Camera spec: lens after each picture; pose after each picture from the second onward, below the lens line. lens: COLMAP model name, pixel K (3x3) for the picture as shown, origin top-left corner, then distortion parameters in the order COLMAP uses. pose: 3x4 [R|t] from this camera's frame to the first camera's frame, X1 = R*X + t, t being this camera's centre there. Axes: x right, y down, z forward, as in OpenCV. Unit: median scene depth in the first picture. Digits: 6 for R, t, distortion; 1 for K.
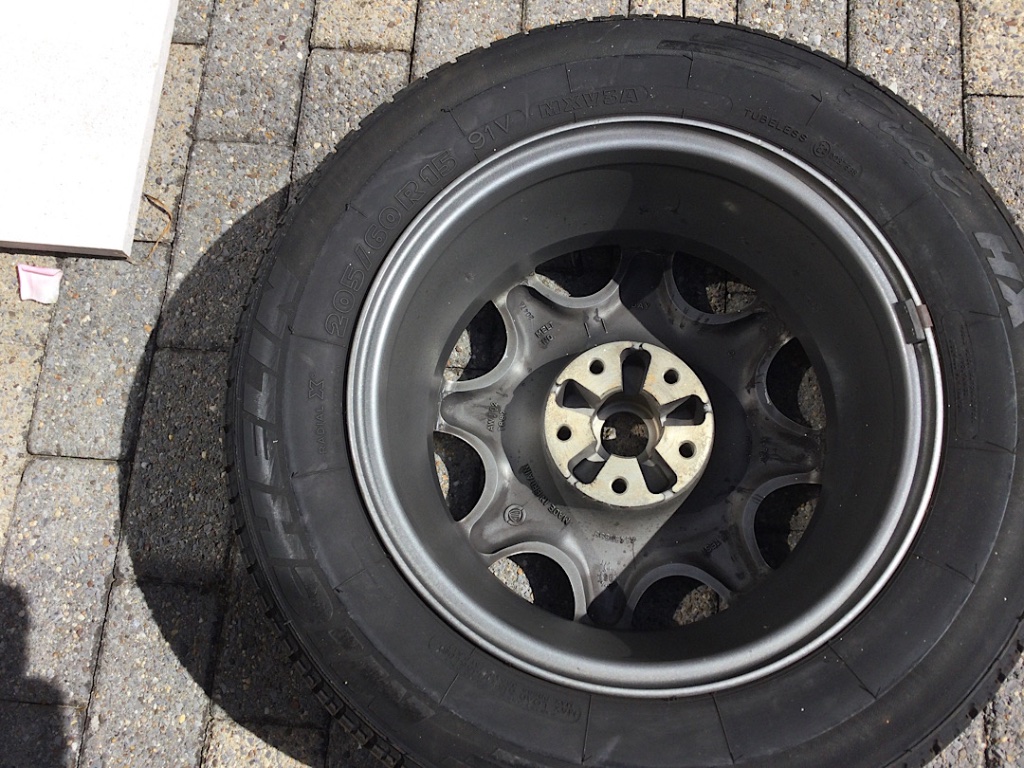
lens RADIAL K [[930.3, 0, 513.2], [0, 930.3, 382.4], [0, 0, 1]] dist [0.009707, -0.001006]
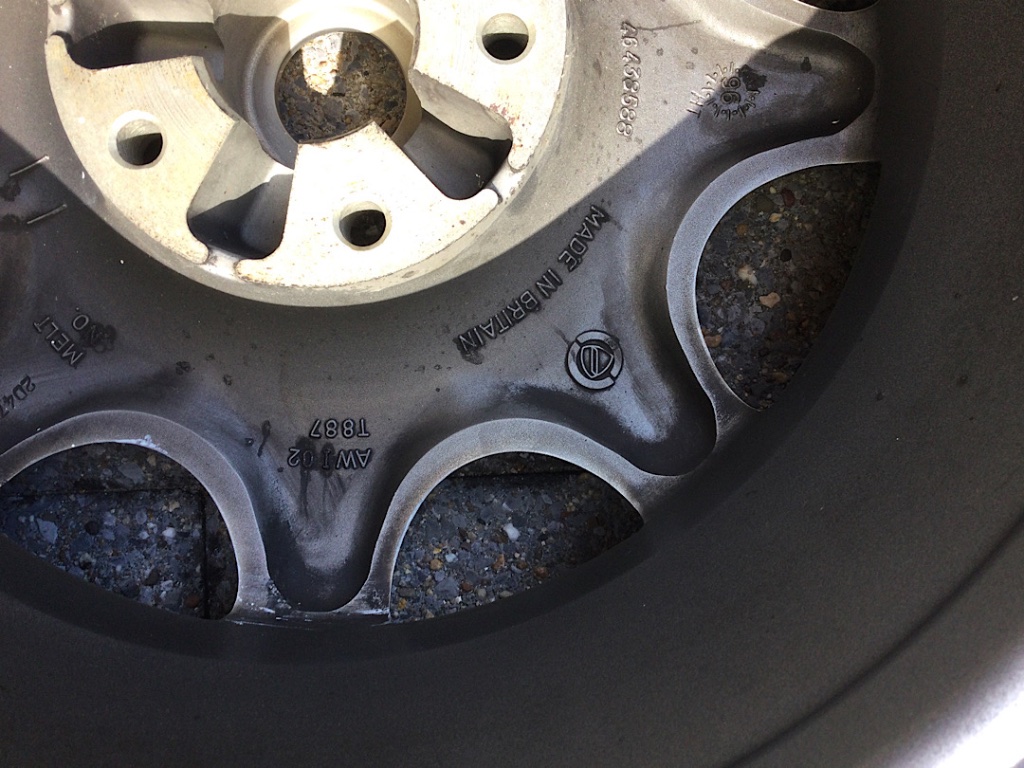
lens RADIAL K [[930.3, 0, 510.7], [0, 930.3, 385.2], [0, 0, 1]] dist [0.009707, -0.001006]
pose [[-0.124869, -0.989893, 0.067221, -0.029250], [0.957942, -0.102641, 0.267977, 0.011439], [-0.258369, 0.097856, 0.961077, 0.674443]]
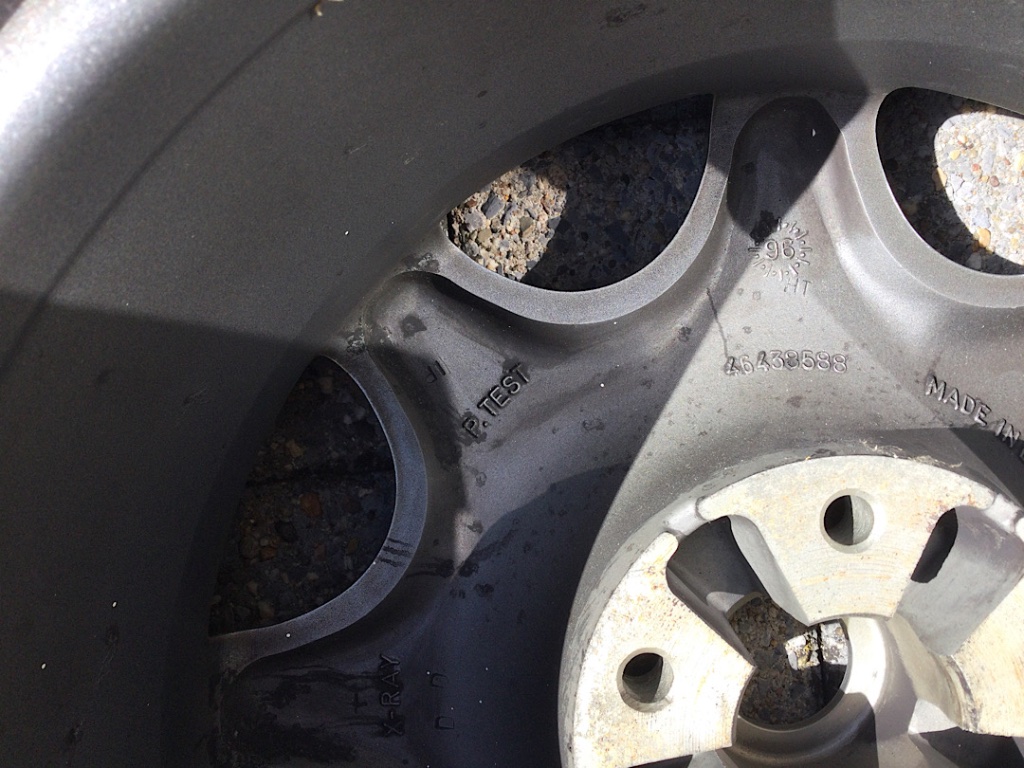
lens RADIAL K [[930.3, 0, 512.5], [0, 930.3, 385.2], [0, 0, 1]] dist [0.009707, -0.001006]
pose [[-0.978921, 0.190271, 0.074229, 0.183929], [-0.168899, -0.958525, 0.229573, 0.099104], [0.114832, 0.212197, 0.970457, 0.666608]]
